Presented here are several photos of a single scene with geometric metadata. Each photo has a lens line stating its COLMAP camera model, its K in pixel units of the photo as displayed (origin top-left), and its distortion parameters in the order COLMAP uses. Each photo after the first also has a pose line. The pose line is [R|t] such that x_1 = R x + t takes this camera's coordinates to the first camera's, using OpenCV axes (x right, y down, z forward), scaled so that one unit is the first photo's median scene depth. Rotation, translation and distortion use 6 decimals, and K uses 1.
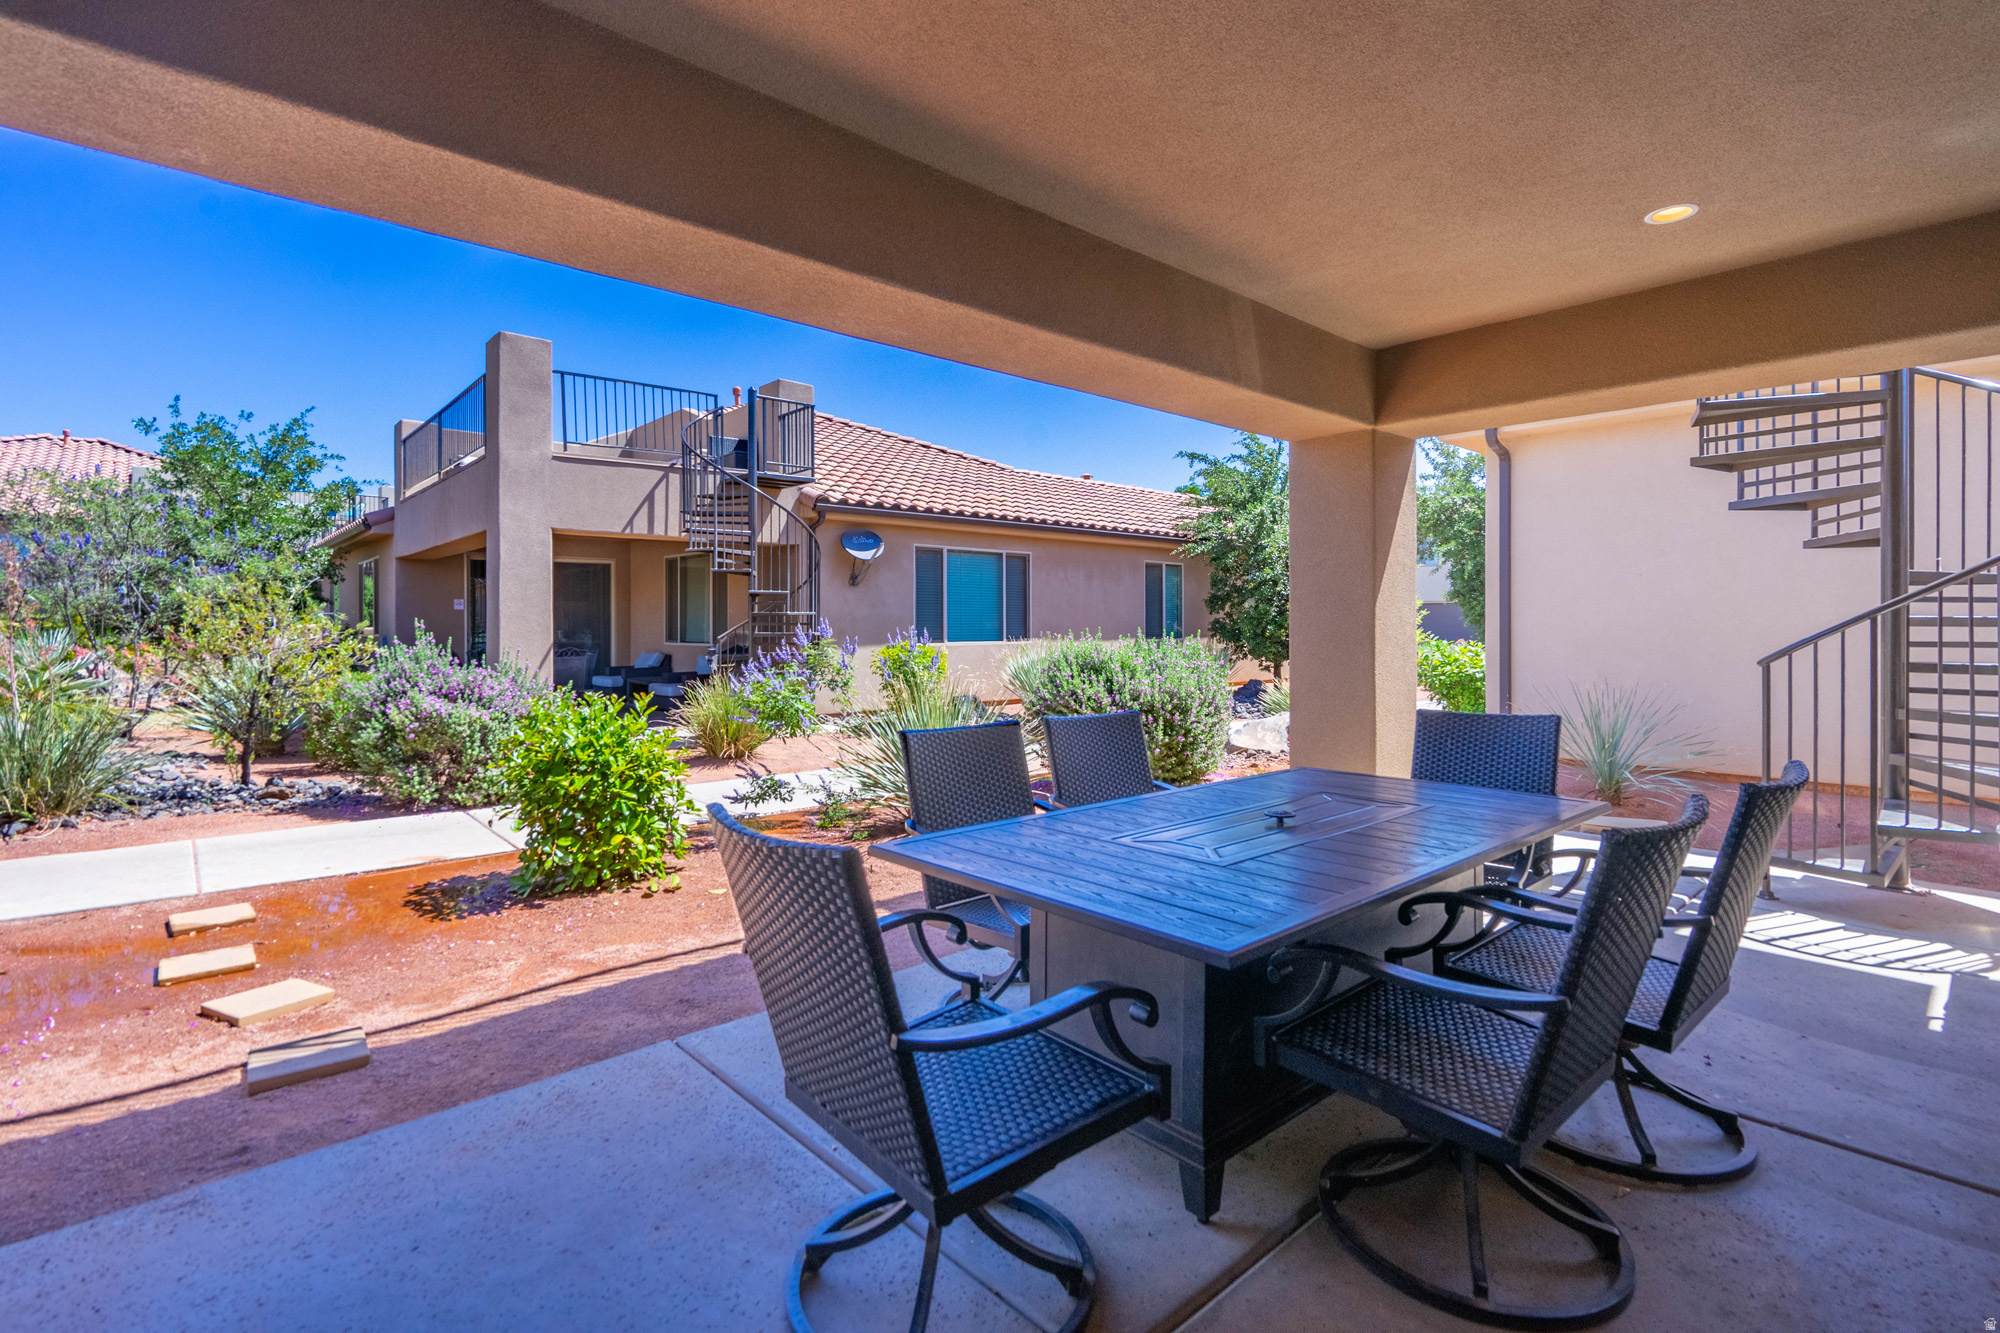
lens RADIAL K [[907.9, 0, 1017.0], [0, 907.9, 633.6], [0, 0, 1]] dist [-0.004376, 0.003941]
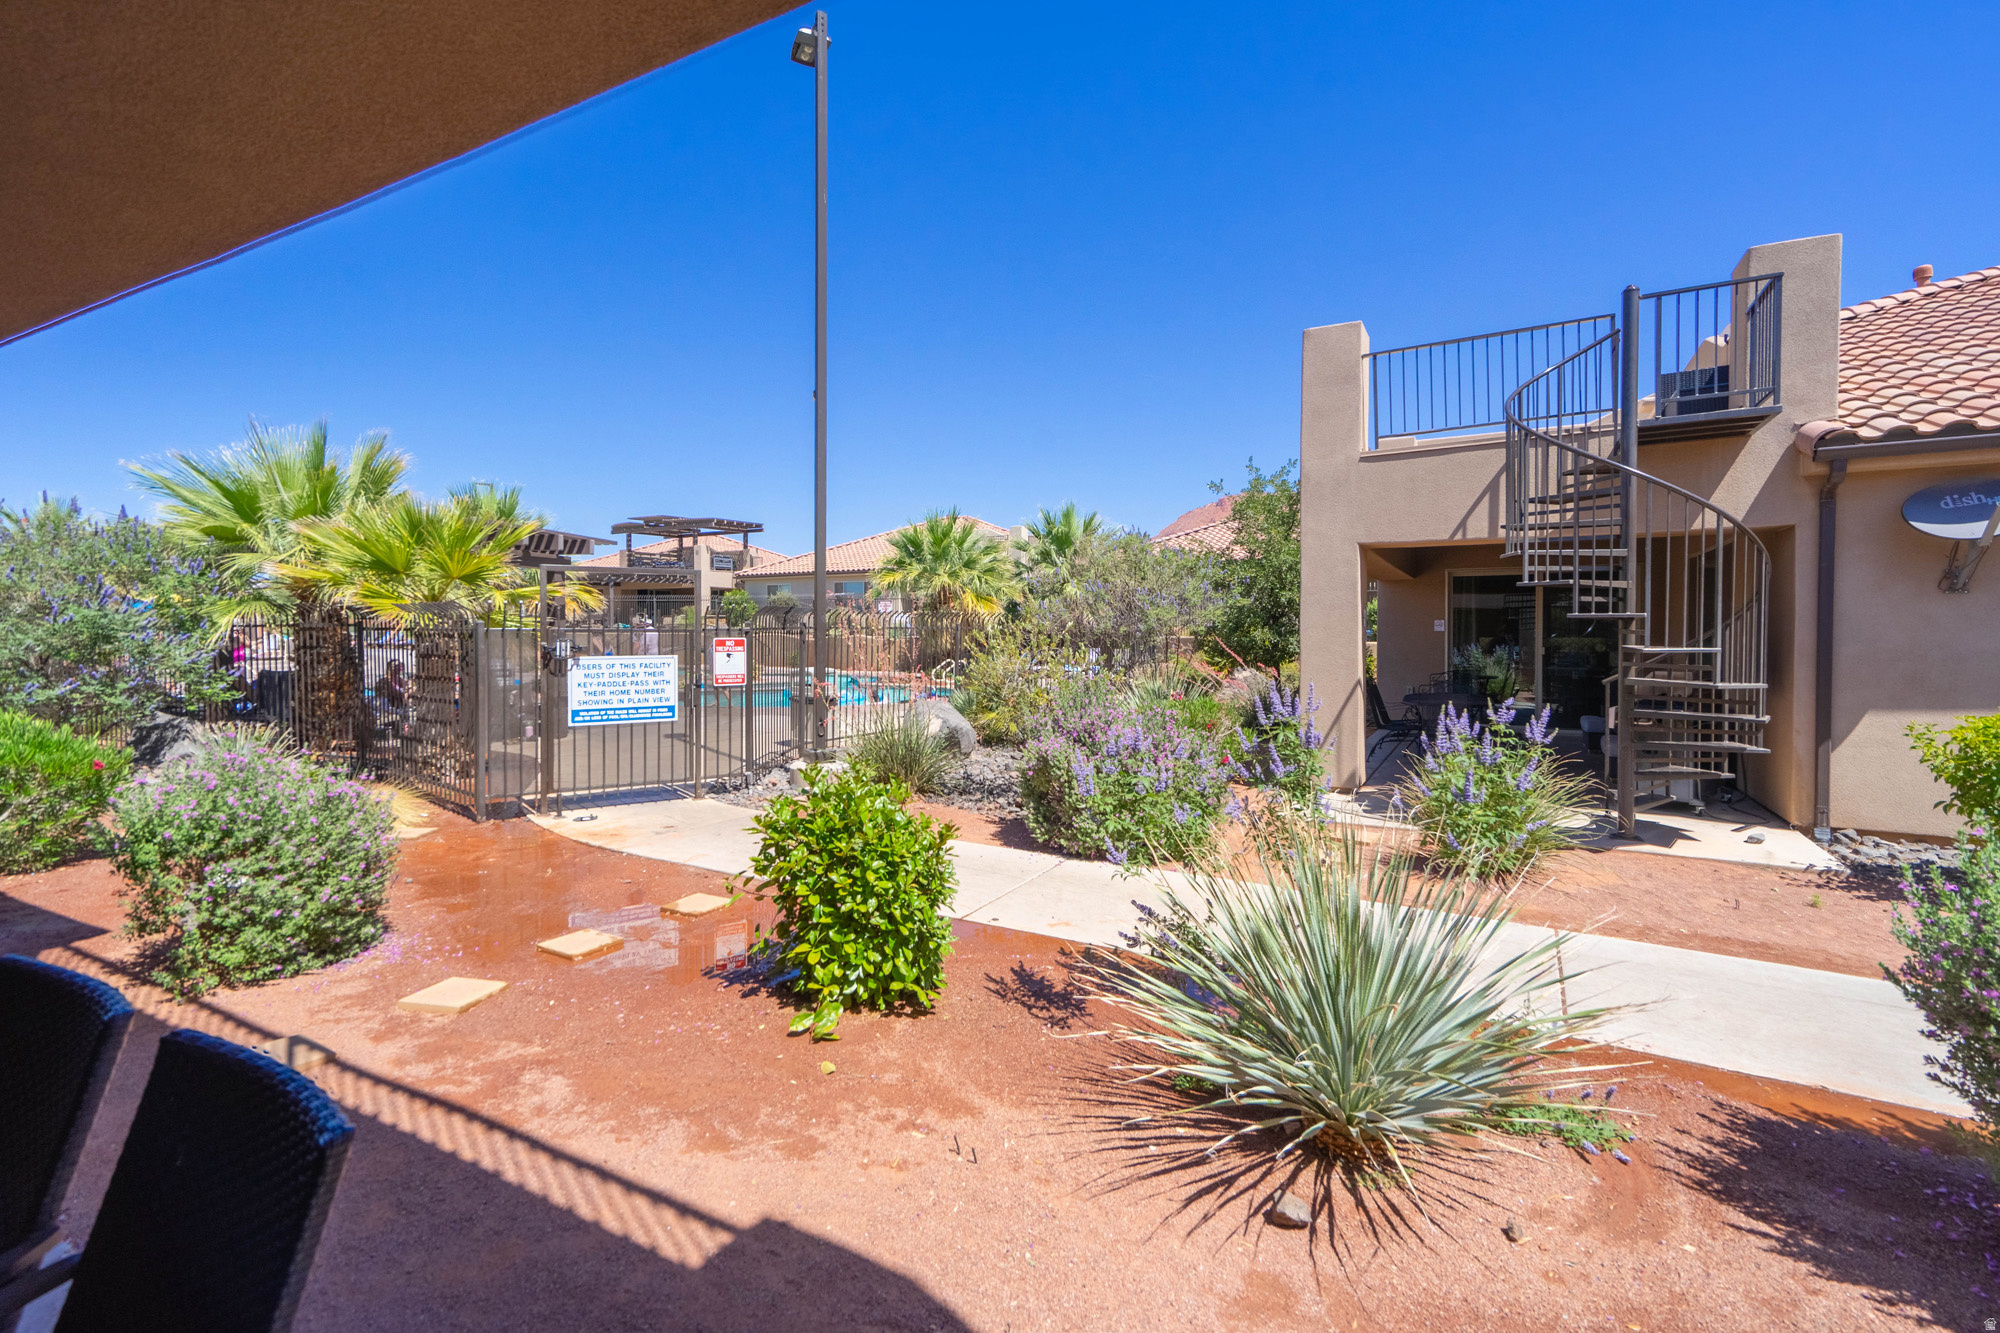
lens RADIAL K [[907.9, 0, 1029.3], [0, 907.9, 650.0], [0, 0, 1]] dist [-0.004376, 0.003941]
pose [[0.320840, 0.018412, -0.946954, 0.184441], [-0.012589, 0.999806, 0.015174, -0.027104], [0.947050, 0.007053, 0.321010, 0.443220]]
